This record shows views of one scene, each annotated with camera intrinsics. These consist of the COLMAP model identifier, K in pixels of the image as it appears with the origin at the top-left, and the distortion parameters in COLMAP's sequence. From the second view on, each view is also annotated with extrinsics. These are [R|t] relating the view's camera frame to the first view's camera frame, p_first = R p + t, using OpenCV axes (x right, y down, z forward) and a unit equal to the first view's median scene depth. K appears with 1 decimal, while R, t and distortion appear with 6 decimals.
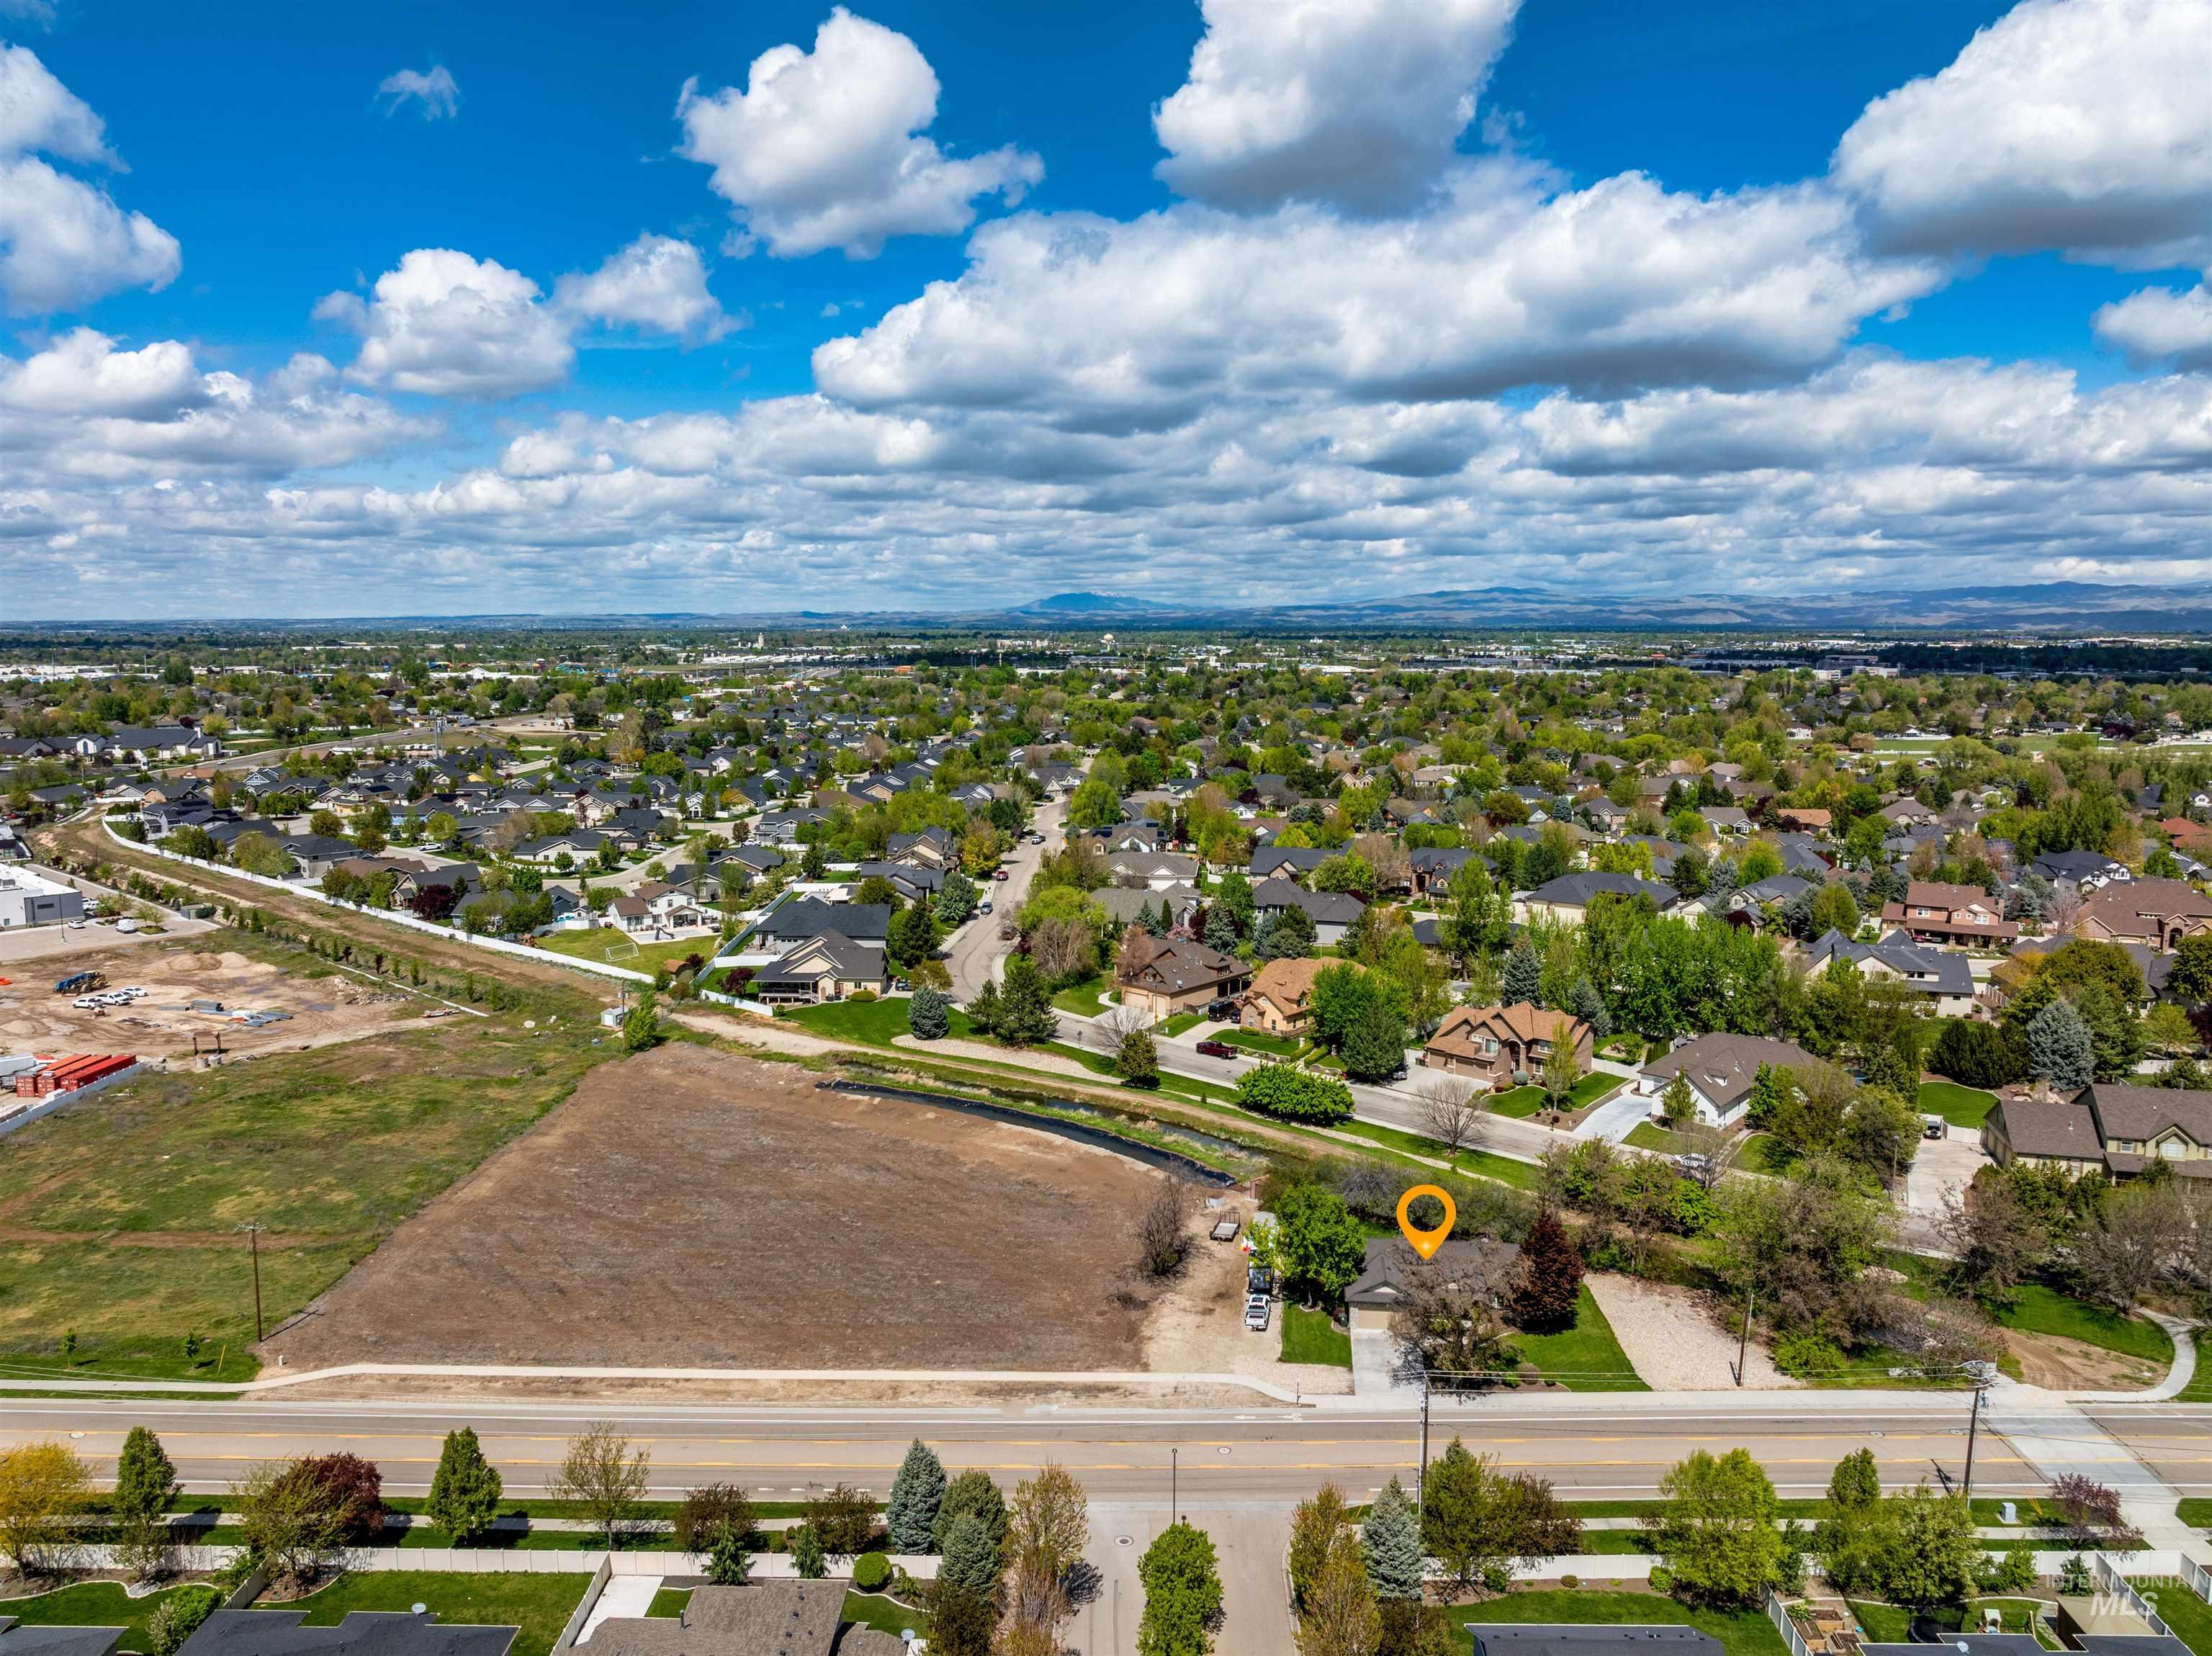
lens RADIAL K [[1557.3, 0, 1144.8], [0, 1557.3, 816.3], [0, 0, 1]] dist [-0.021021, -0.003757]
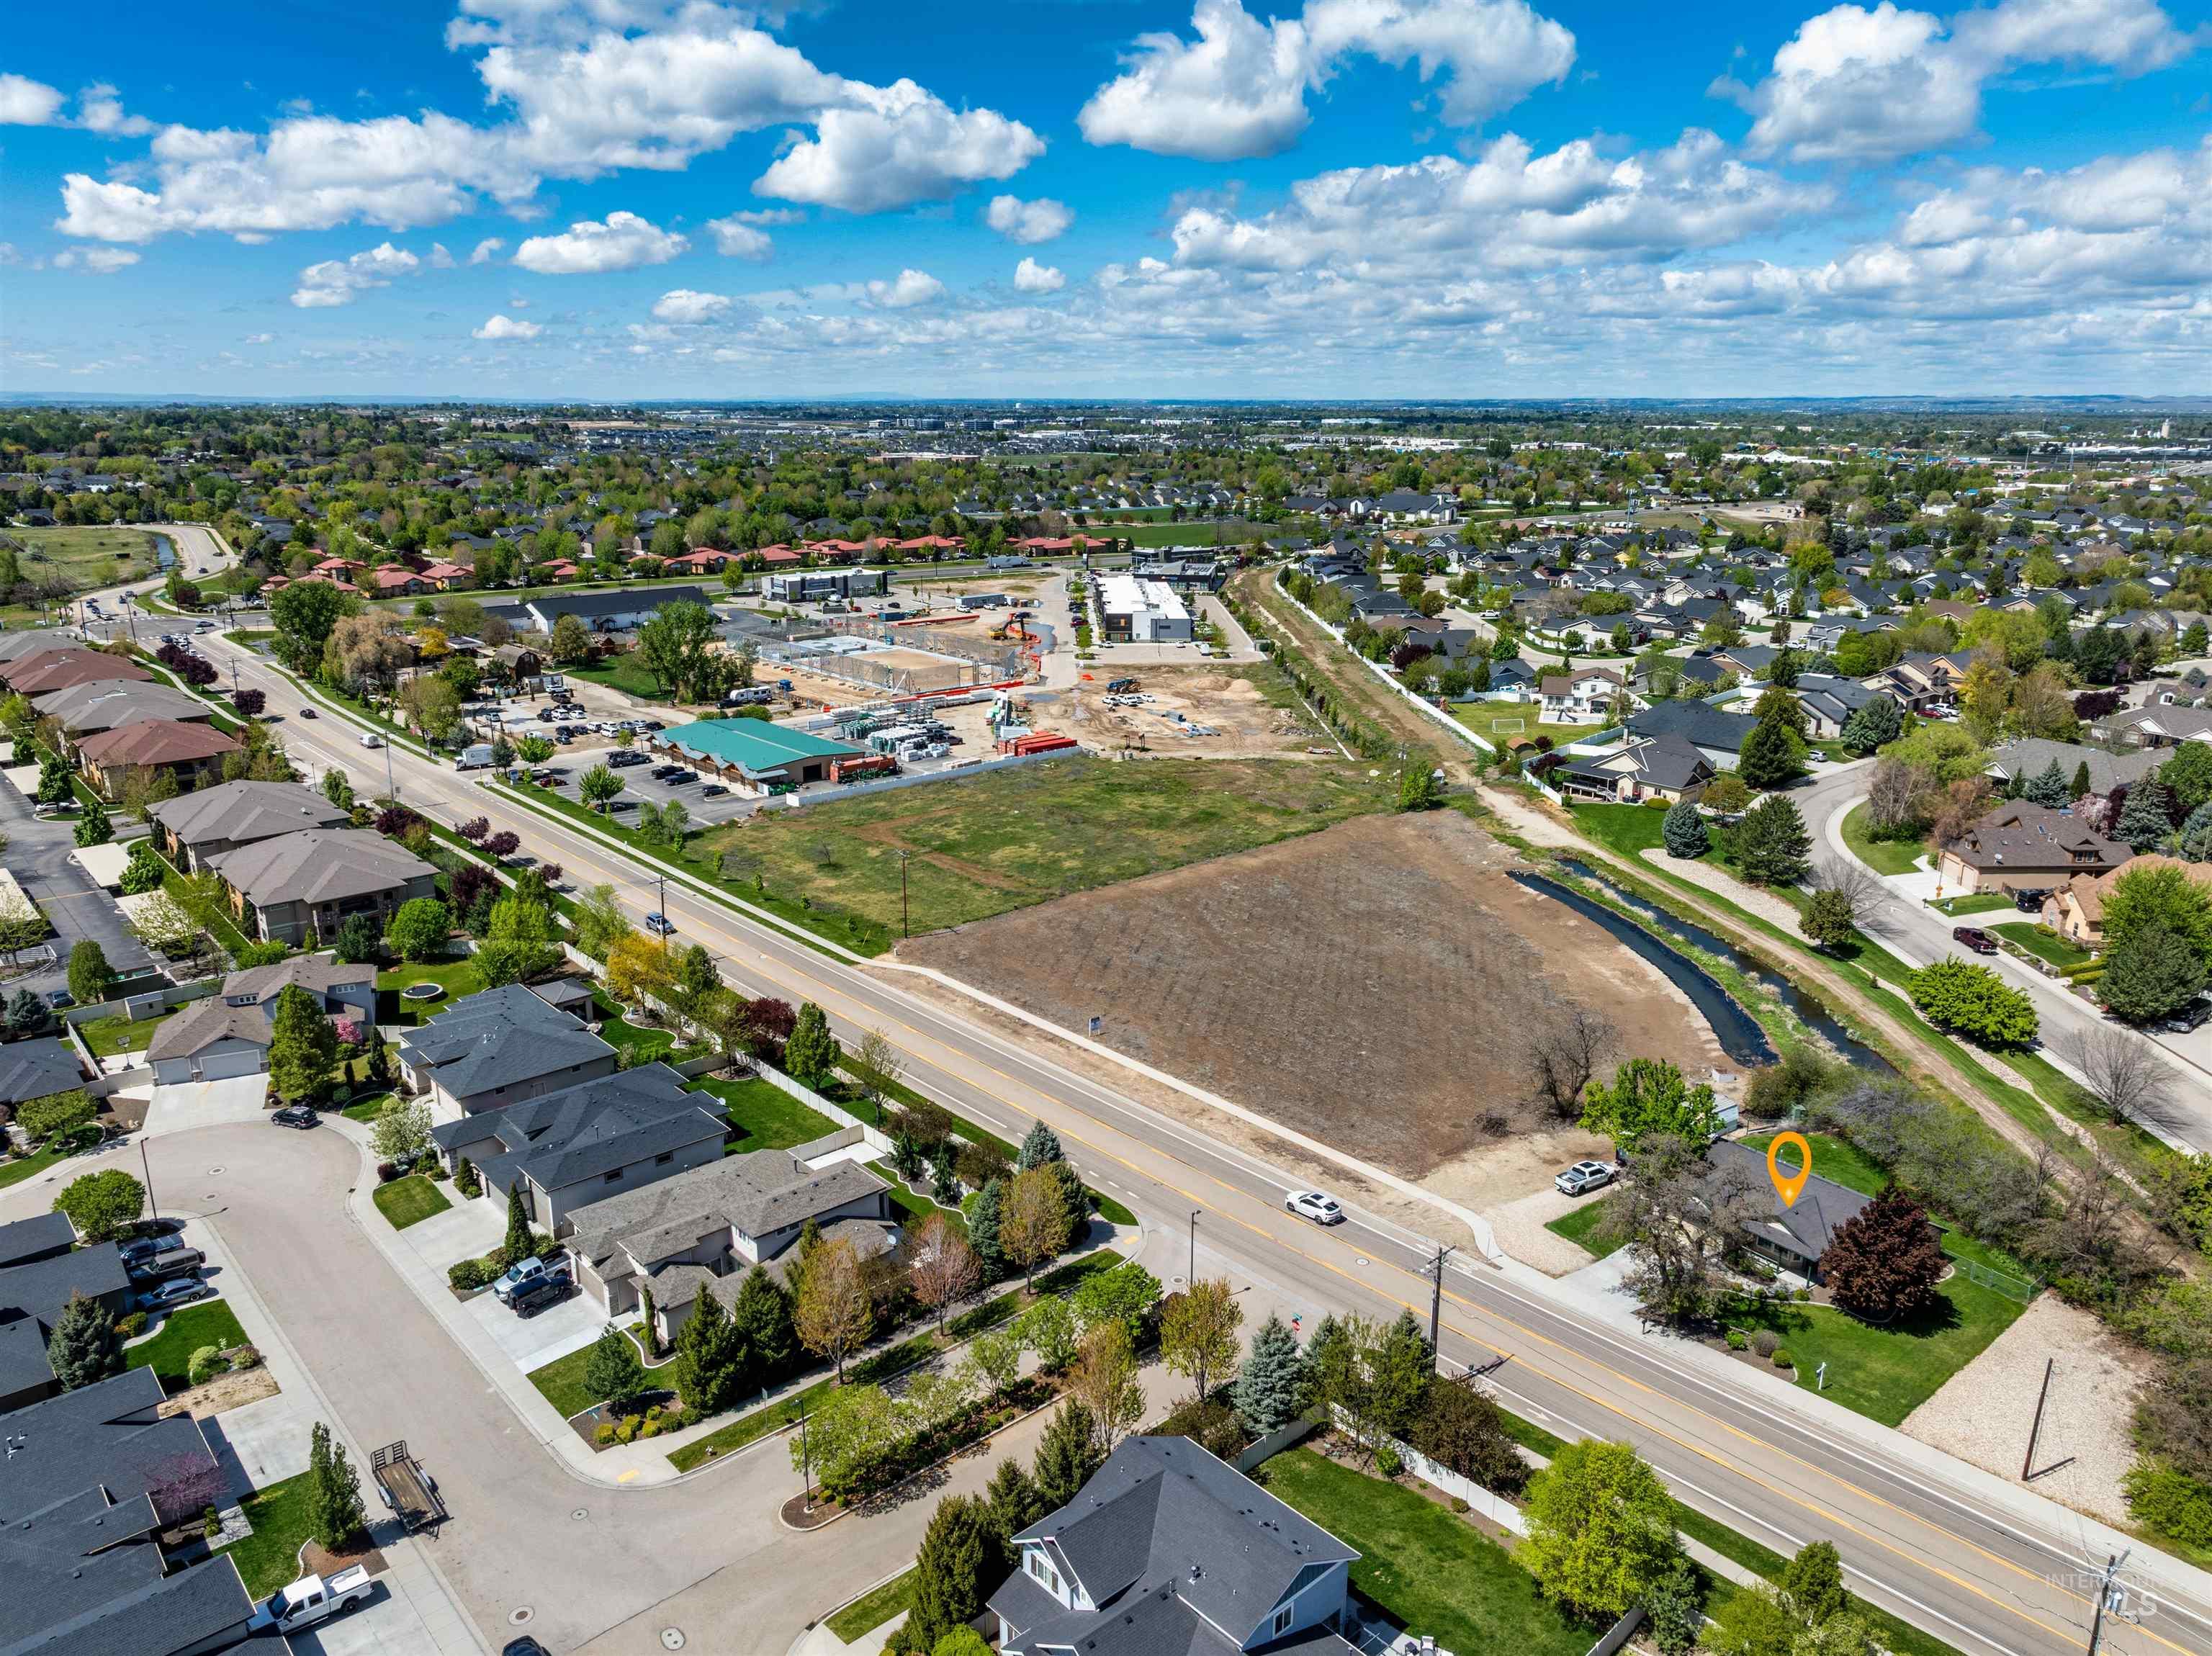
lens RADIAL K [[1557.3, 0, 1144.8], [0, 1557.3, 816.3], [0, 0, 1]] dist [-0.021021, -0.003757]
pose [[0.678526, 0.189508, -0.709711, 0.191484], [-0.091174, 0.980405, 0.174621, -0.010567], [0.728896, -0.053777, 0.682509, 0.073119]]
